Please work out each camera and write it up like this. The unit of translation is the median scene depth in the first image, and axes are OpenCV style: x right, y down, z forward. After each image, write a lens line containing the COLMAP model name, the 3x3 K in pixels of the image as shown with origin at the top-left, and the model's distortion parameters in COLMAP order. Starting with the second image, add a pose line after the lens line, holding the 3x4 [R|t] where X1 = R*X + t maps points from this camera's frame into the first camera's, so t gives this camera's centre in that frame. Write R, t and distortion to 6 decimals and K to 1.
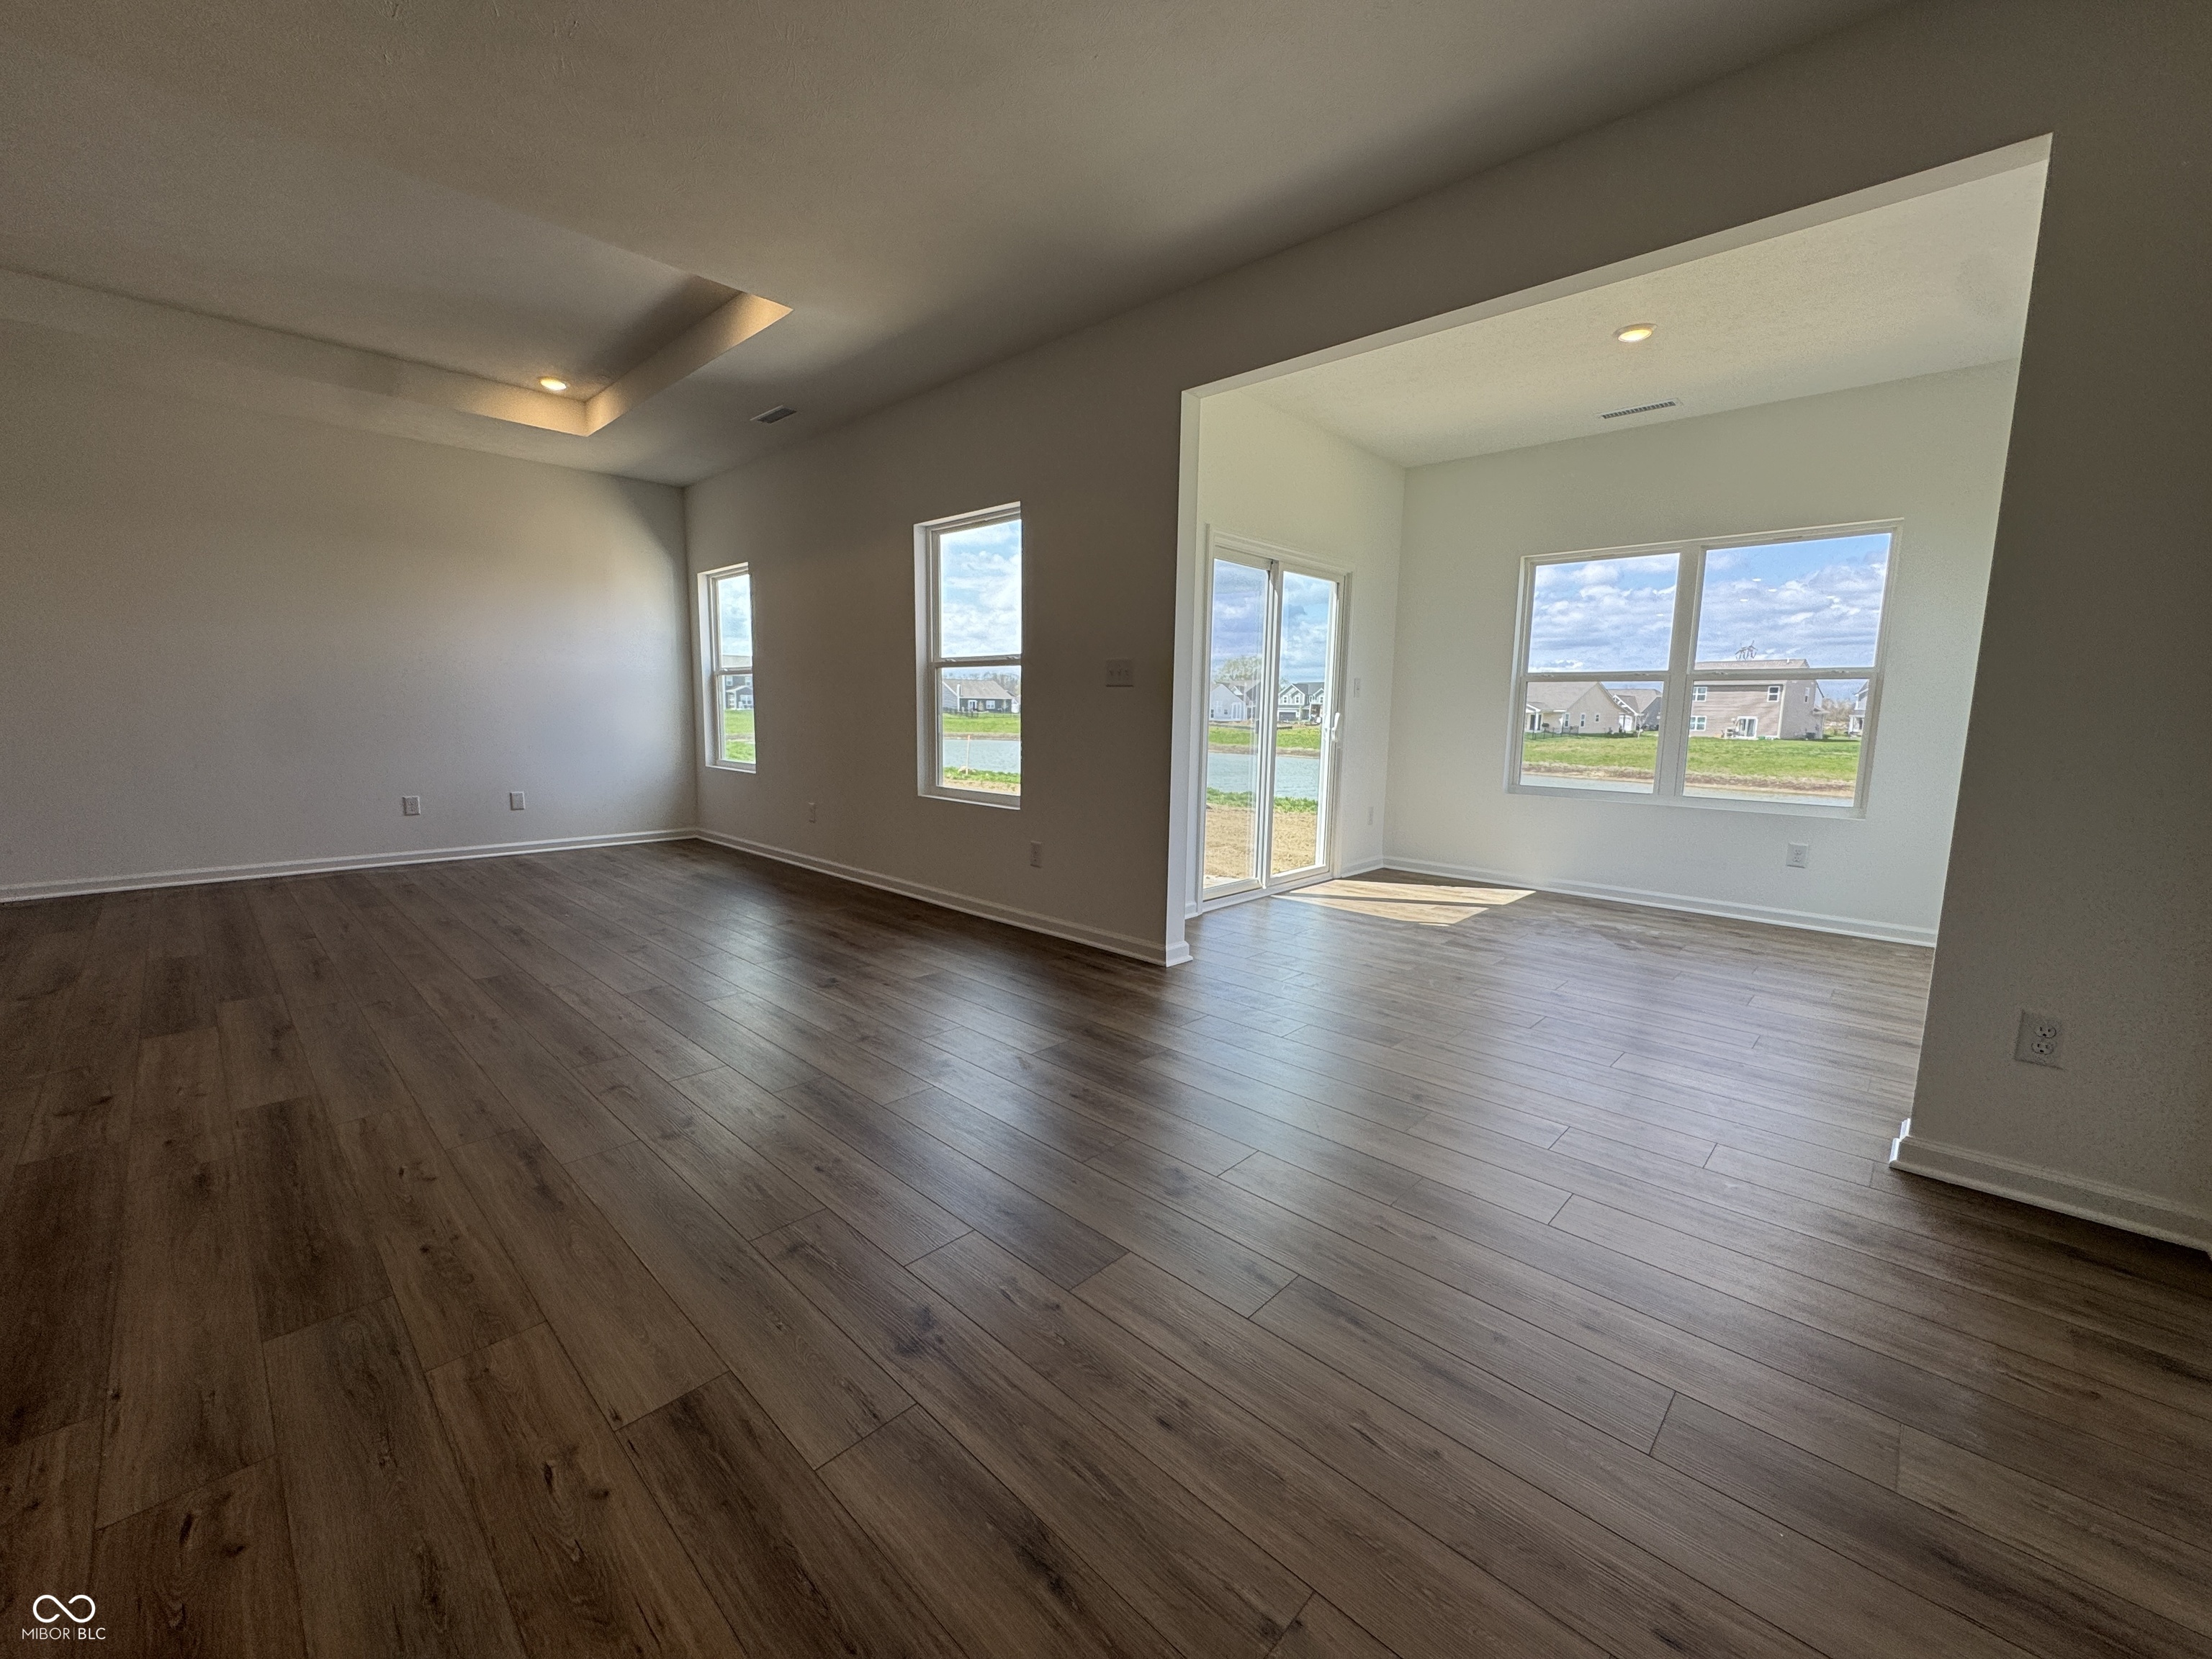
lens RADIAL K [[878.5, 0, 1108.1], [0, 878.5, 831.9], [0, 0, 1]] dist [-0.006330, 0.000018]
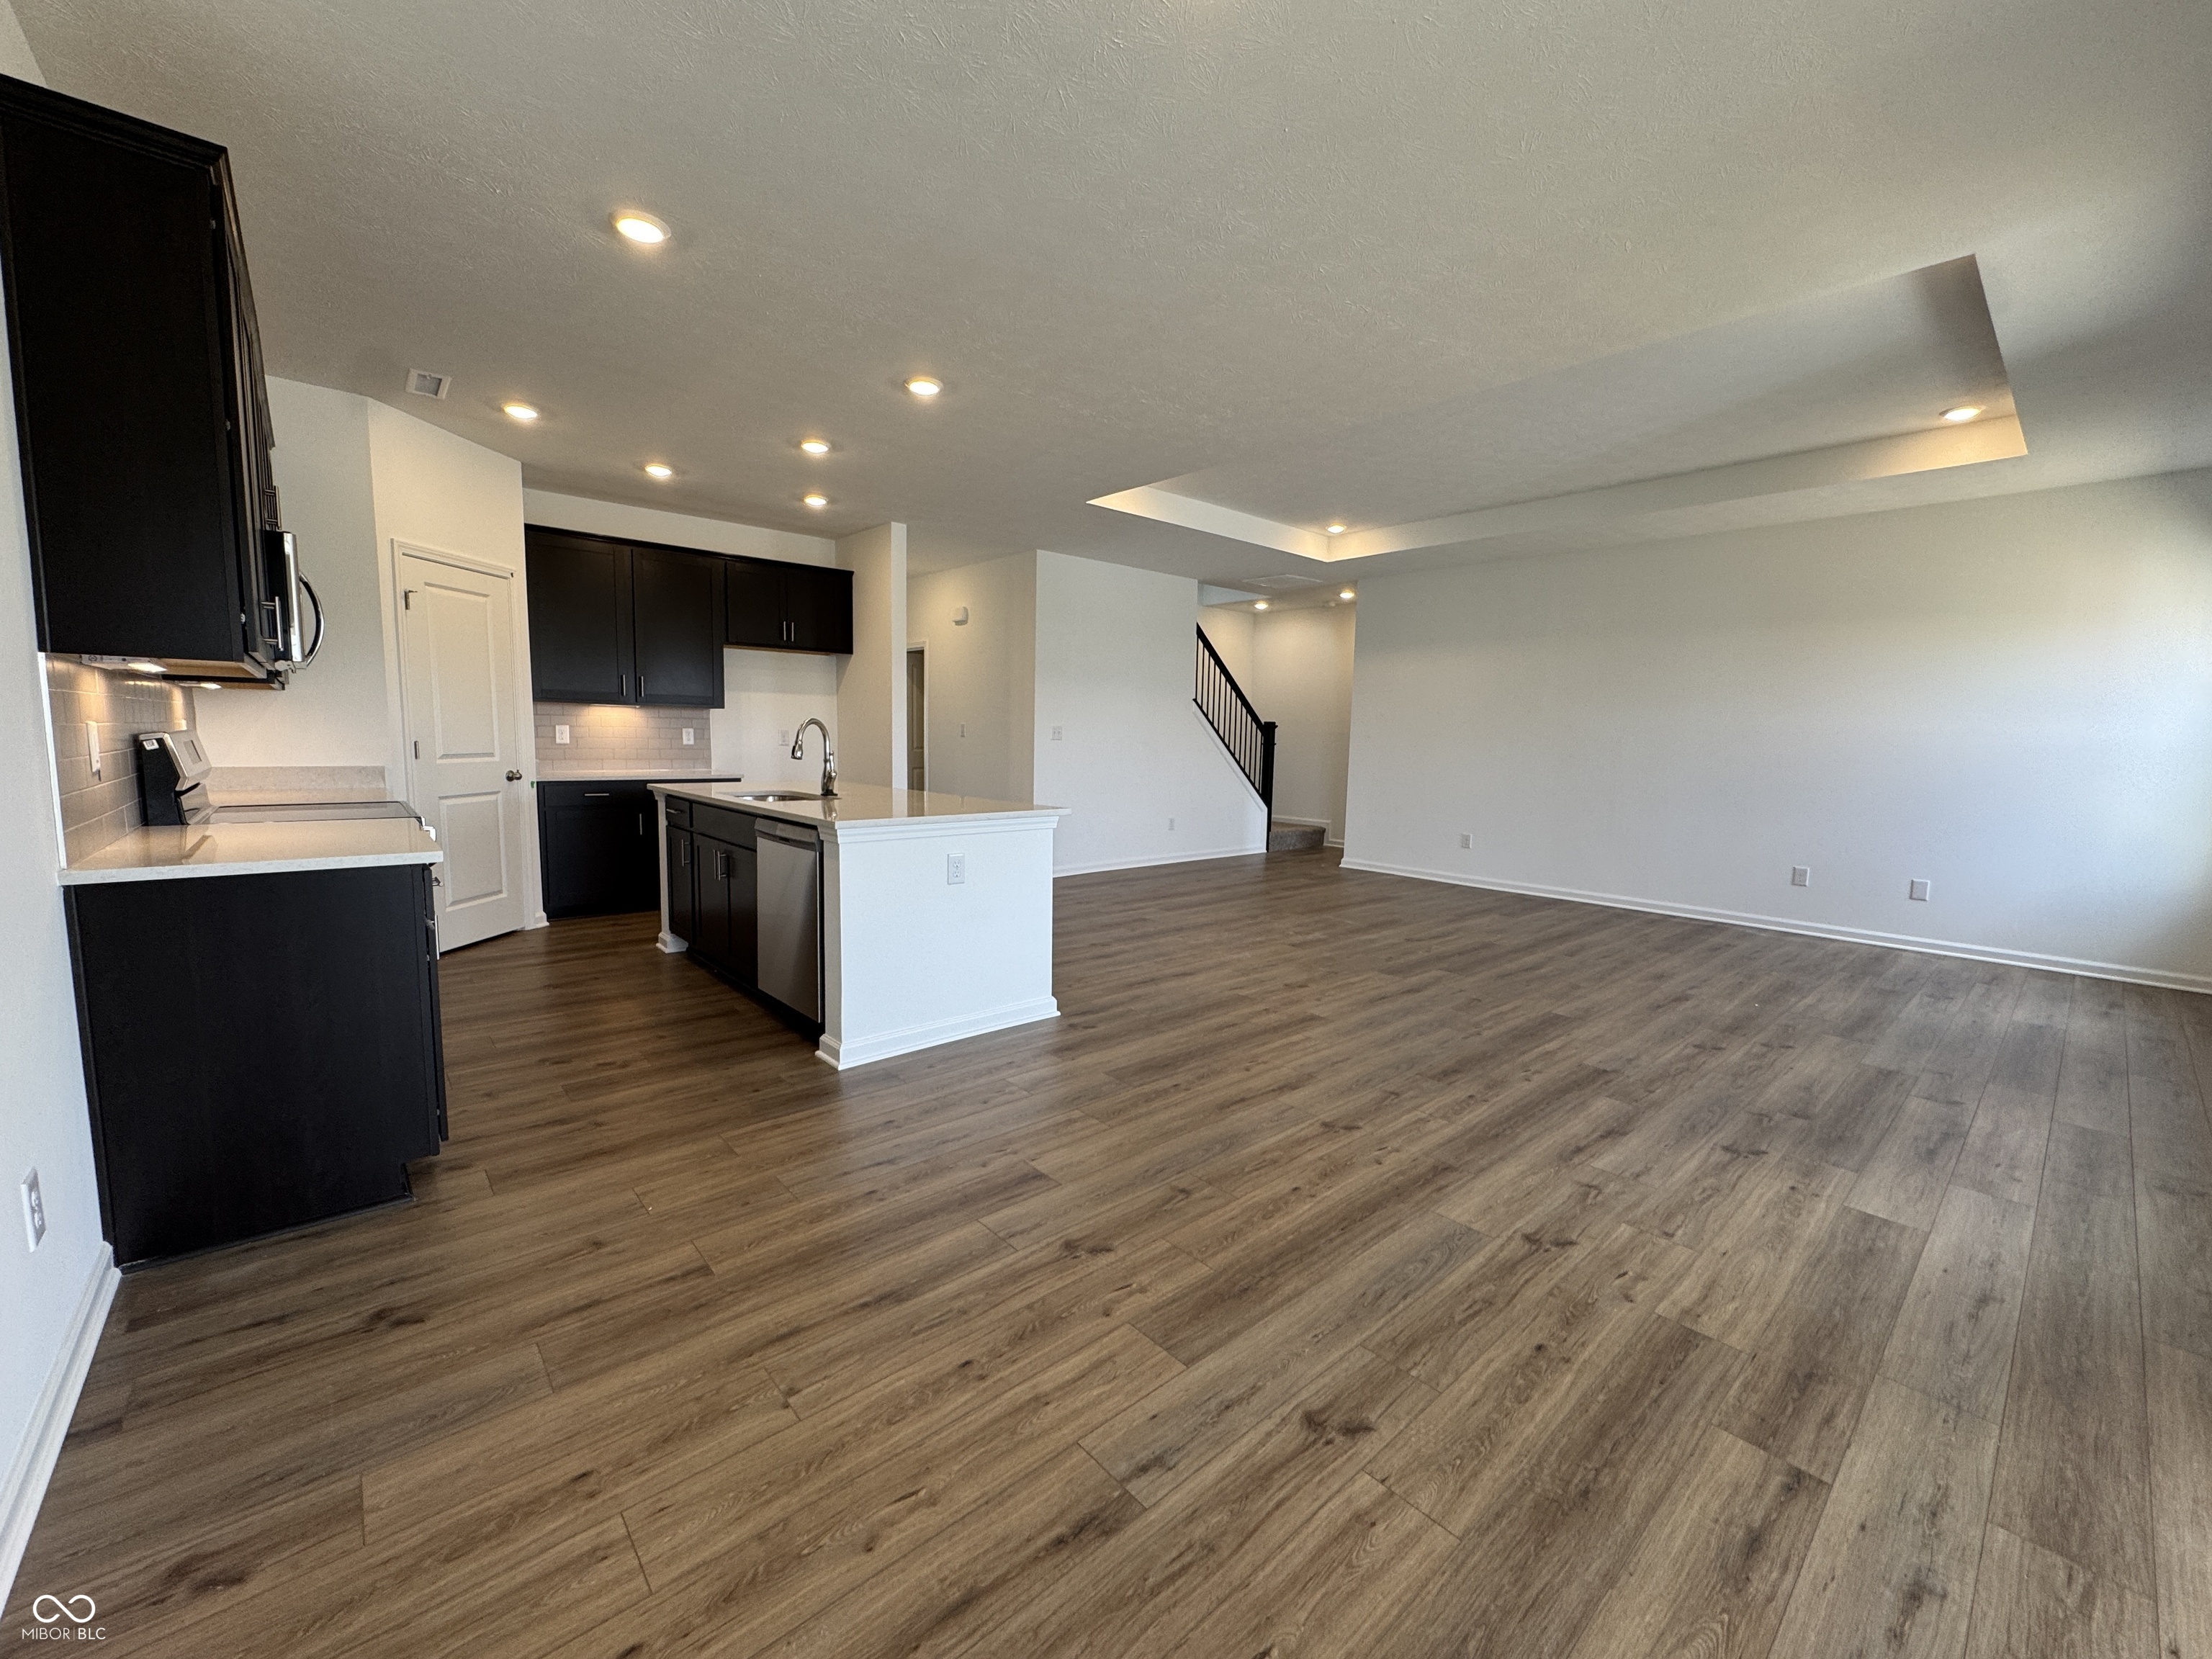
lens RADIAL K [[888.1, 0, 1103.6], [0, 888.1, 809.8], [0, 0, 1]] dist [0.000031, -0.000516]
pose [[-0.089862, 0.066844, -0.993709, 0.898463], [-0.161644, 0.983538, 0.080777, -0.176026], [0.982749, 0.167886, -0.077578, 0.822289]]
